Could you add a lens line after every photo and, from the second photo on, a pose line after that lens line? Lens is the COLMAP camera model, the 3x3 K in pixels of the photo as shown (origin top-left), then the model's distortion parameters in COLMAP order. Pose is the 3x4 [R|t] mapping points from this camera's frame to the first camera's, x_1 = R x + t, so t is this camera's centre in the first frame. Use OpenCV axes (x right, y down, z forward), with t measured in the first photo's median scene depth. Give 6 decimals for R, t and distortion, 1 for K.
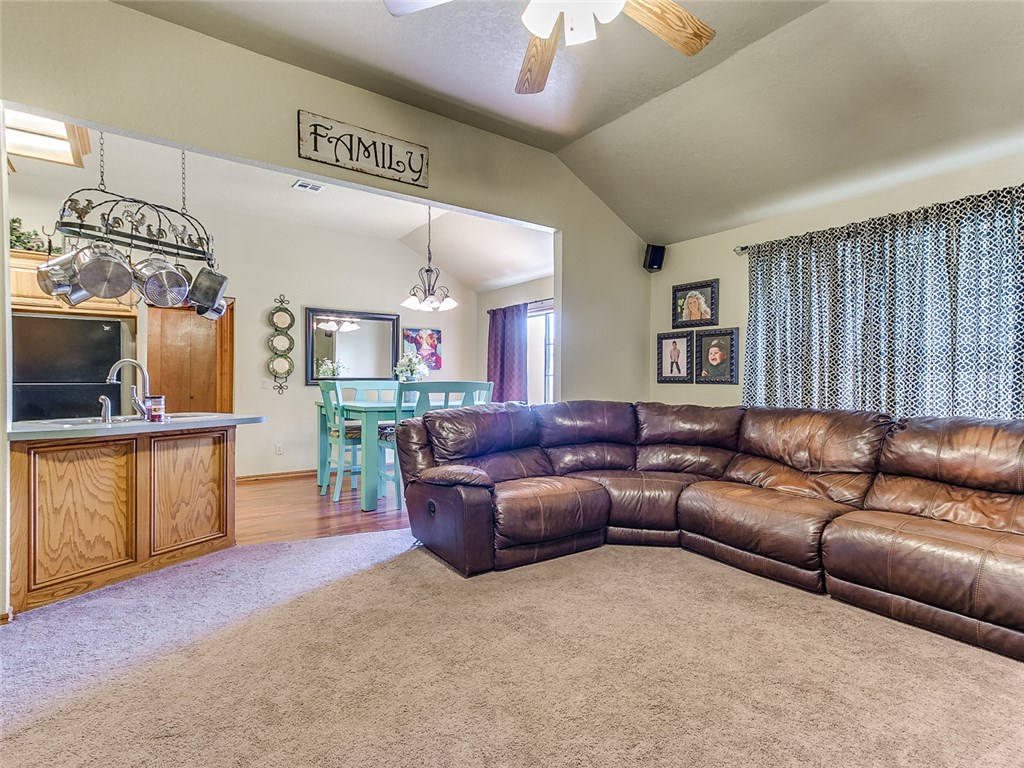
lens RADIAL K [[526.8, 0, 505.5], [0, 526.8, 383.6], [0, 0, 1]] dist [0.010917, -0.002895]
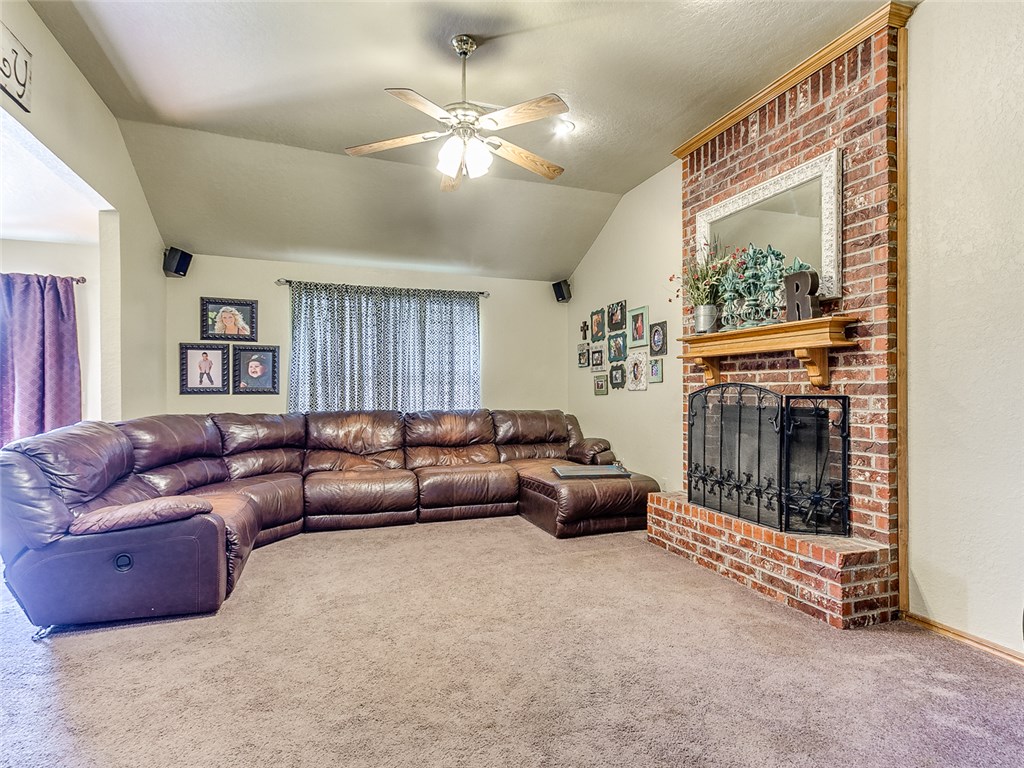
lens RADIAL K [[526.8, 0, 531.7], [0, 526.8, 390.0], [0, 0, 1]] dist [0.010917, -0.002895]
pose [[0.224694, -0.008997, 0.974388, -0.529660], [0.010775, 0.999919, 0.006748, -0.009337], [-0.974370, 0.008983, 0.224773, 0.172314]]
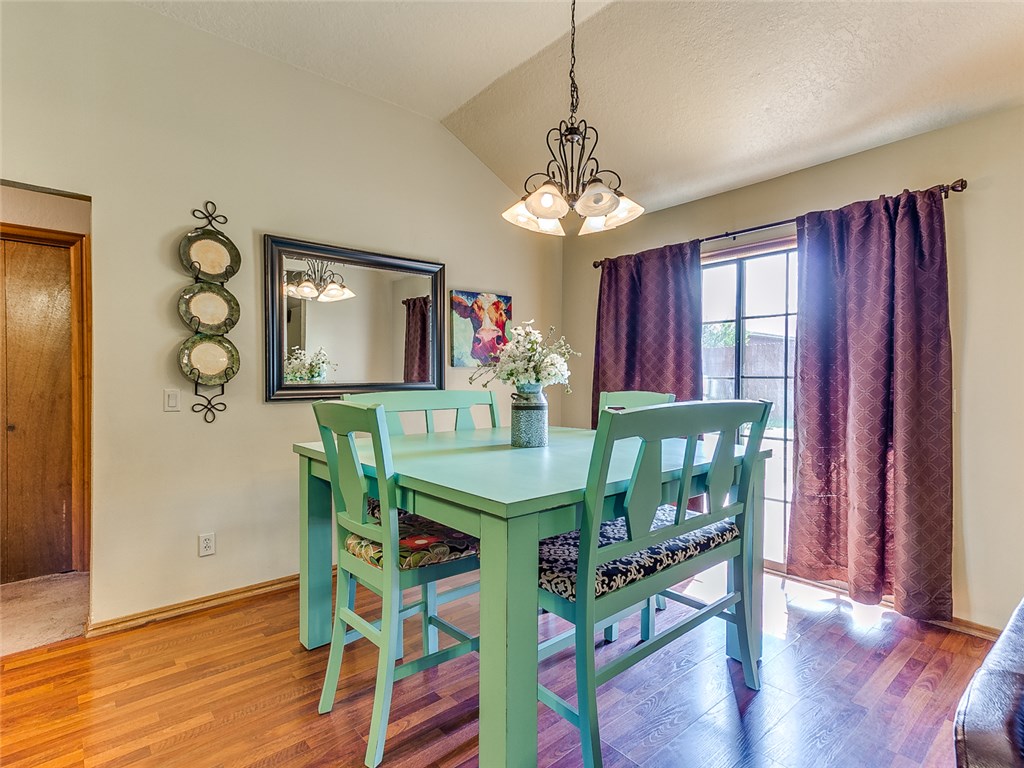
lens RADIAL K [[526.8, 0, 501.7], [0, 526.8, 383.1], [0, 0, 1]] dist [0.010917, -0.002895]
pose [[0.996045, -0.004445, 0.088733, -0.280392], [0.003805, 0.999966, 0.007382, -0.020780], [-0.088763, -0.007015, 0.996028, 0.683018]]
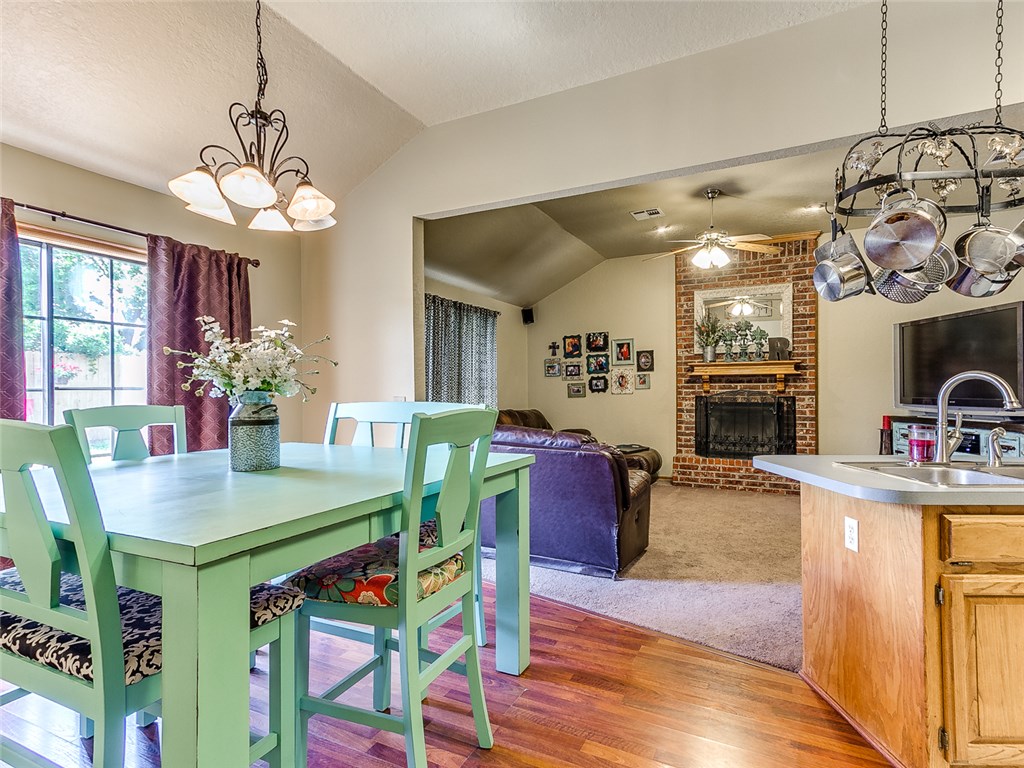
lens RADIAL K [[526.8, 0, 532.6], [0, 526.8, 390.5], [0, 0, 1]] dist [0.010917, -0.002895]
pose [[-0.505638, -0.005048, 0.862731, -0.673558], [0.003889, 0.999959, 0.008130, -0.022905], [-0.862737, 0.007466, -0.505598, 1.205273]]
